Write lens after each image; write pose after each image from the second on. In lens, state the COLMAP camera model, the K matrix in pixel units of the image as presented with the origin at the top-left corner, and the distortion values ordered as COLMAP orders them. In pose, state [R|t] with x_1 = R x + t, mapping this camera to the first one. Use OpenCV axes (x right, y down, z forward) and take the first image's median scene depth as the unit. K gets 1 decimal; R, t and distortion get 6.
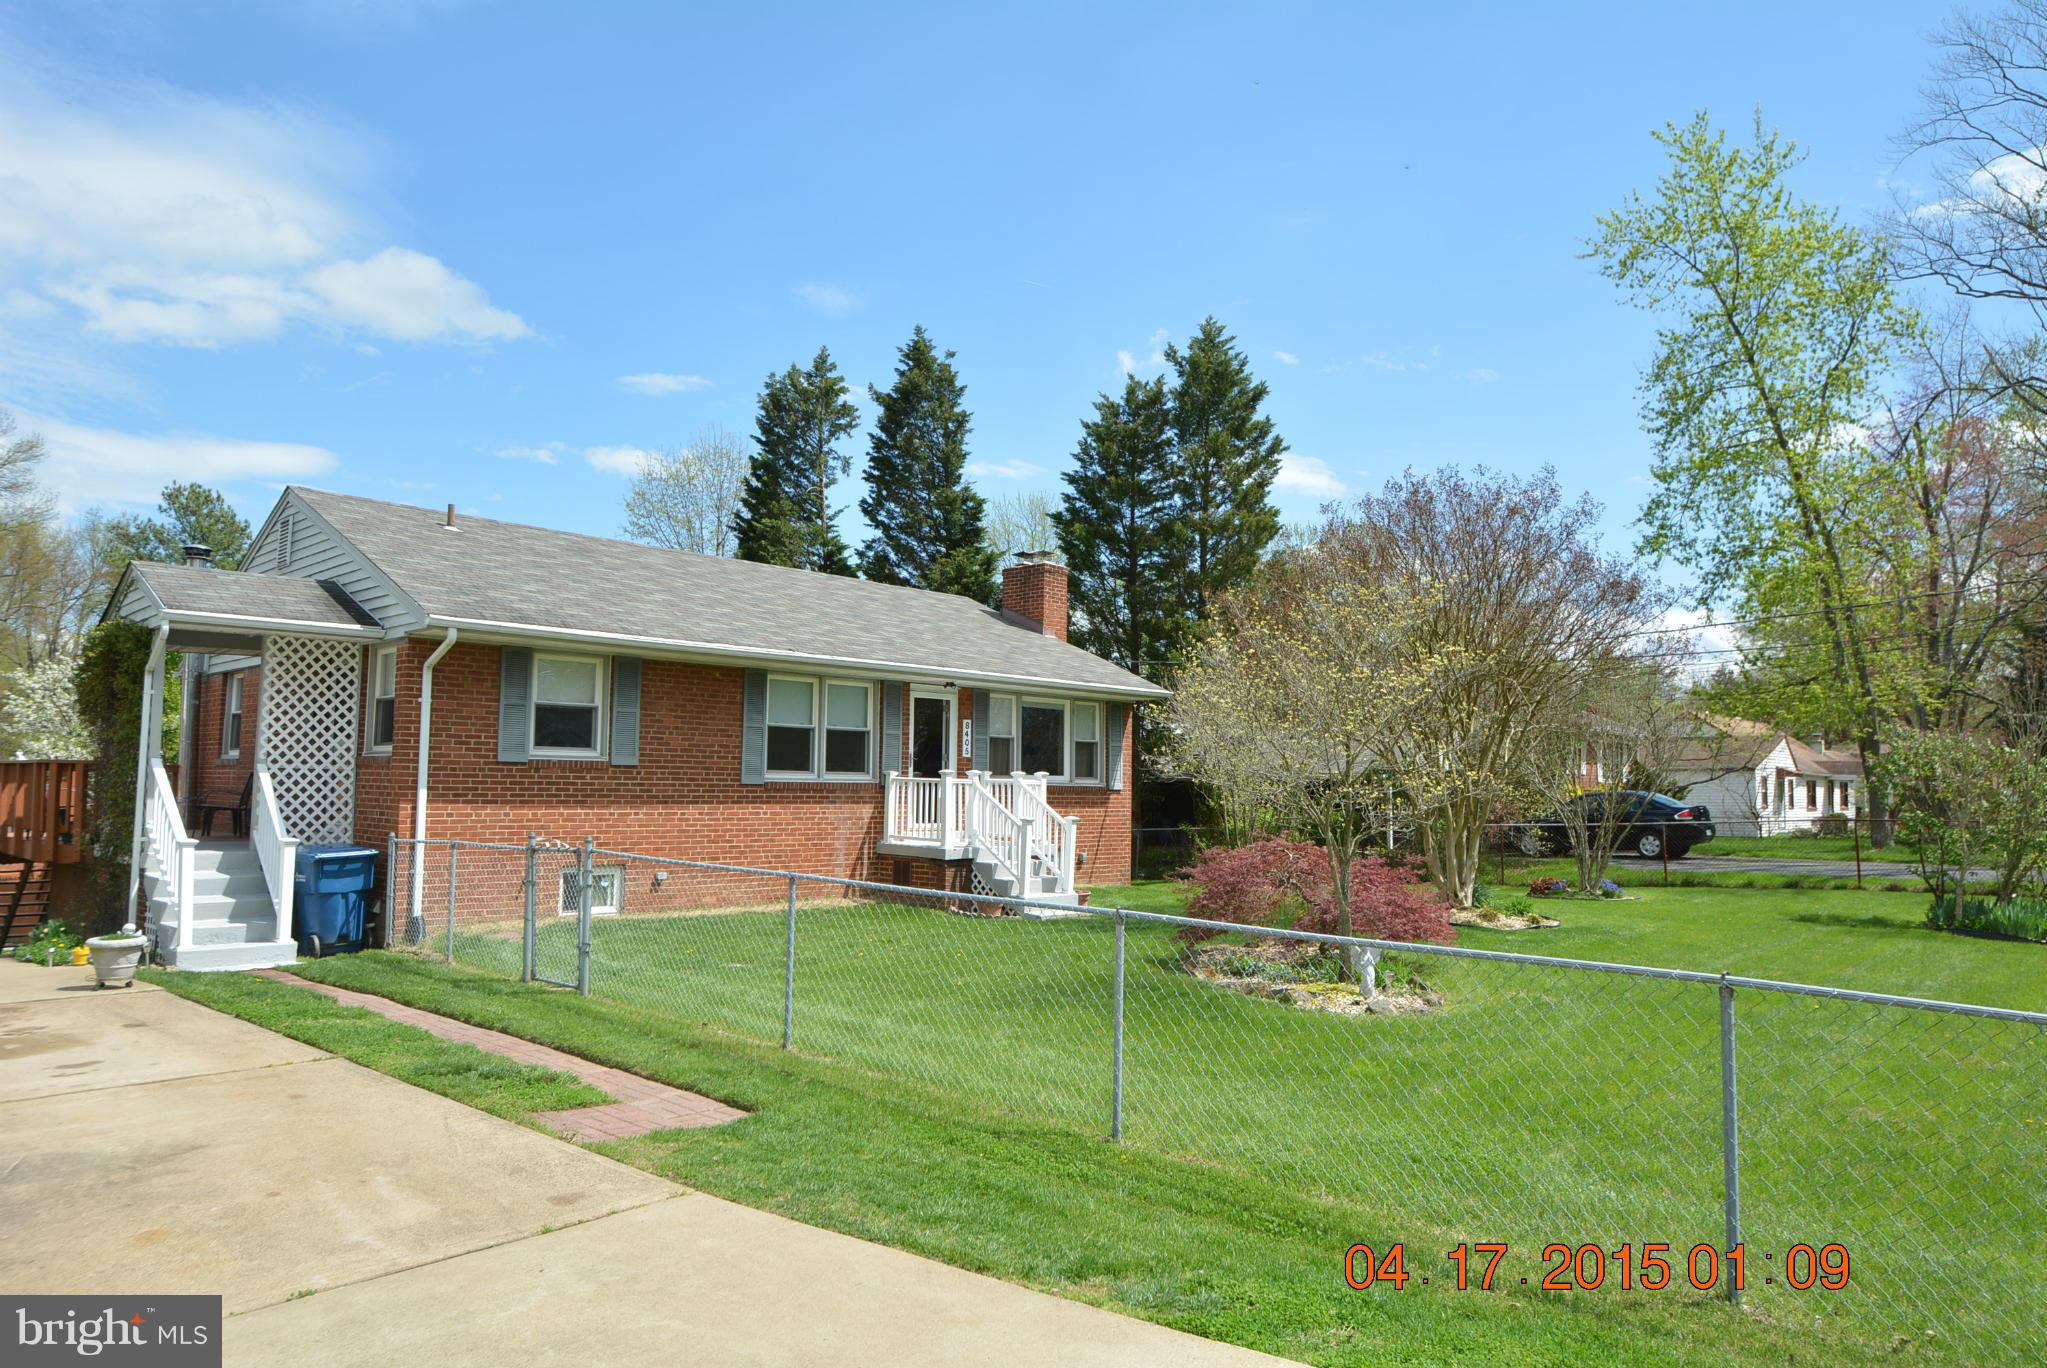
lens RADIAL K [[1440.3, 0, 1031.1], [0, 1440.3, 689.1], [0, 0, 1]] dist [-0.029976, 0.004362]
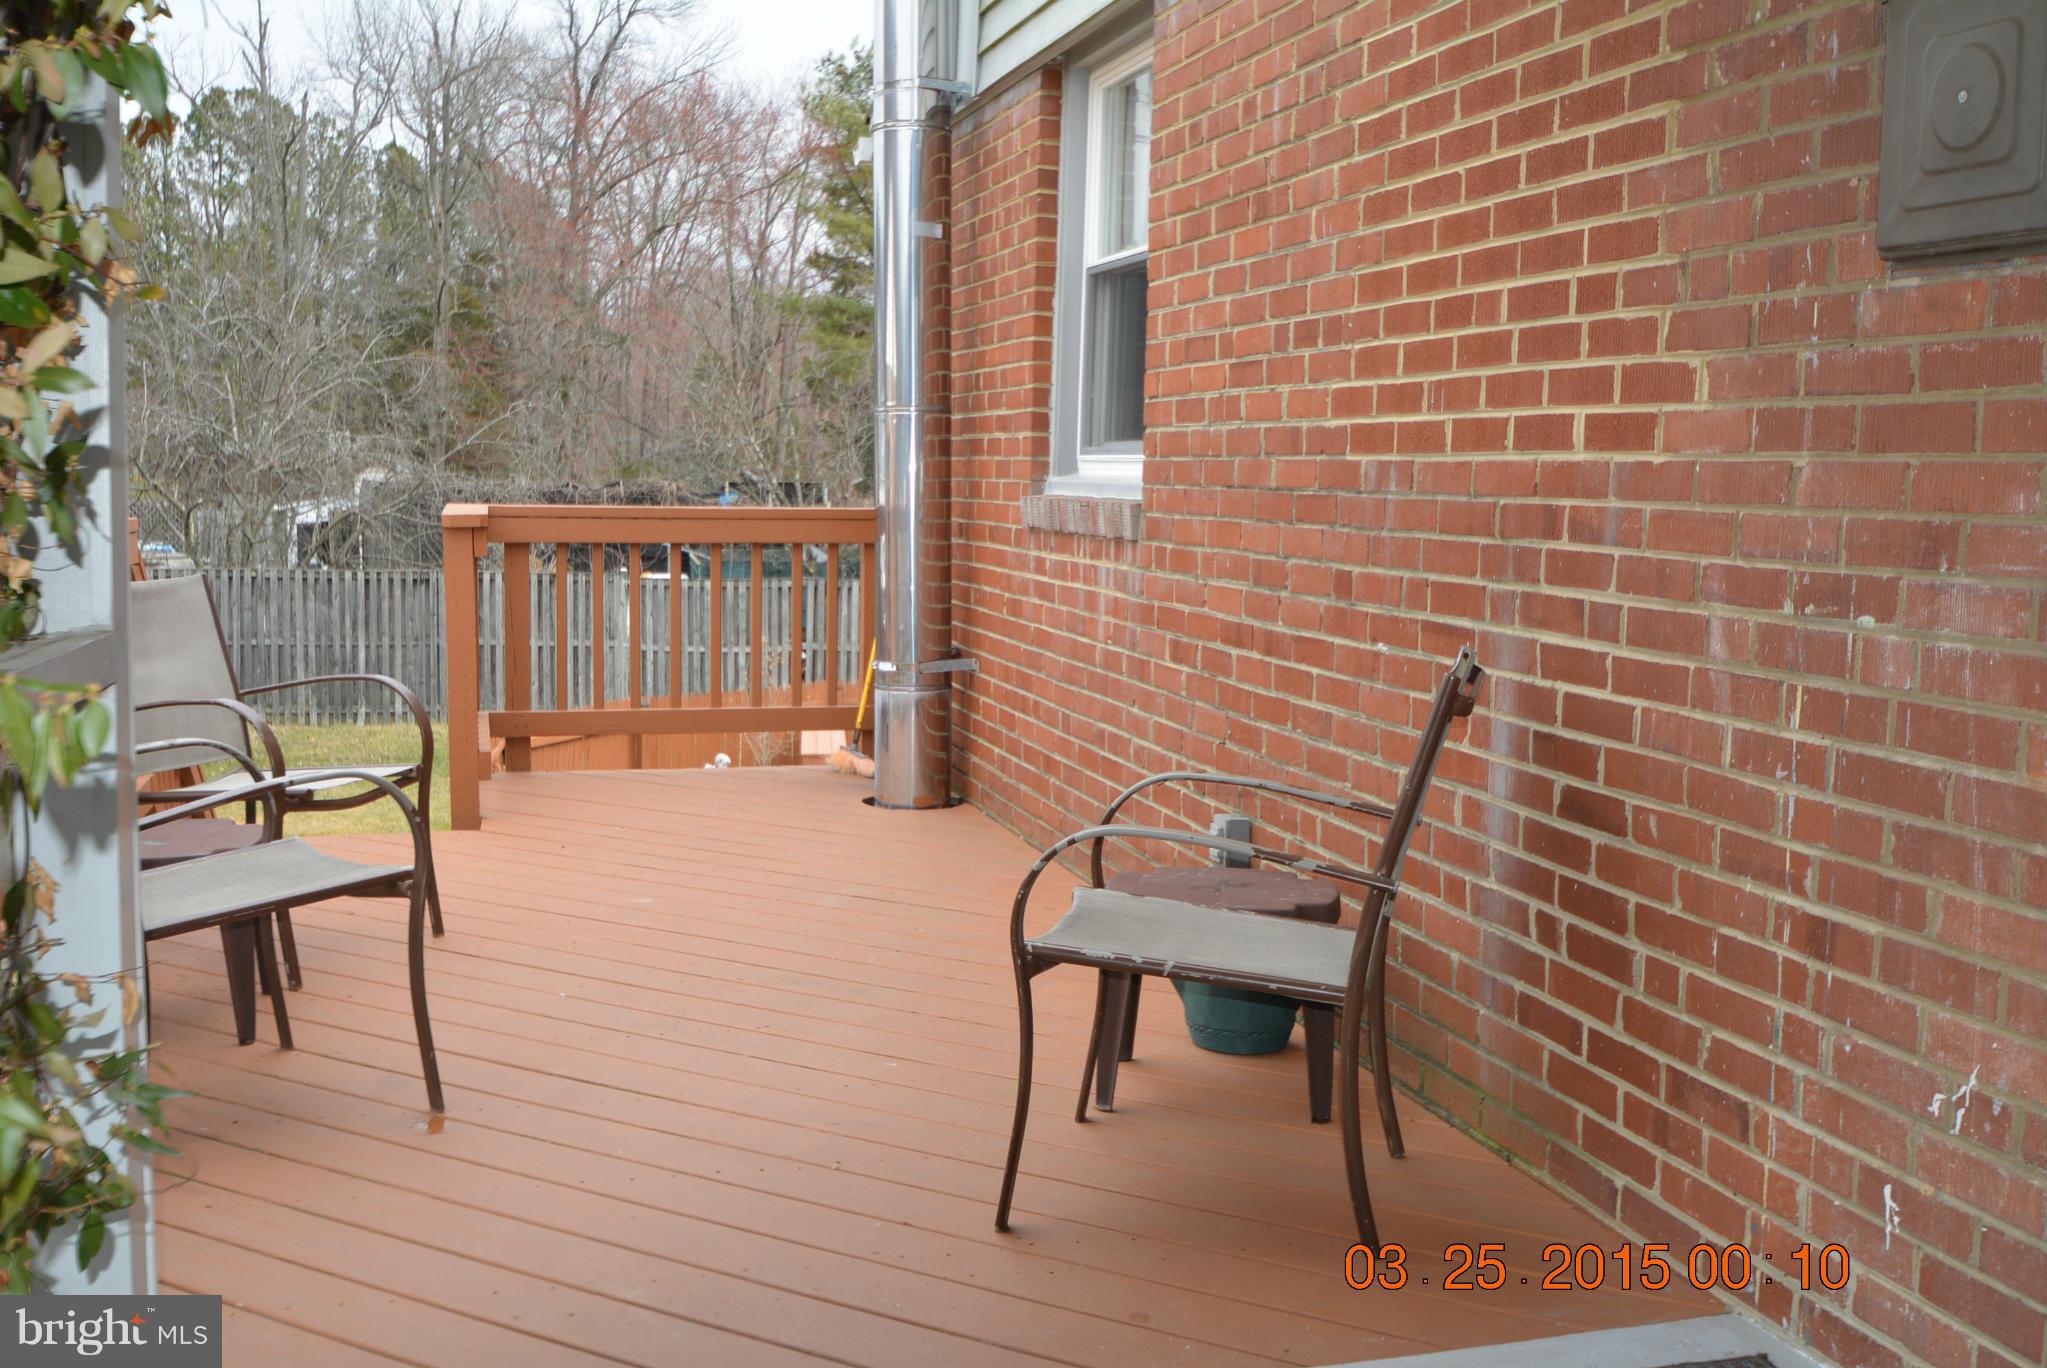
lens RADIAL K [[1440.3, 0, 1031.1], [0, 1440.3, 689.1], [0, 0, 1]] dist [-0.029976, 0.004362]
pose [[0.884853, 0.069937, -0.460591, -0.362402], [0.035184, 0.975812, 0.215763, 0.023720], [0.464539, -0.207124, 0.860989, 0.624760]]
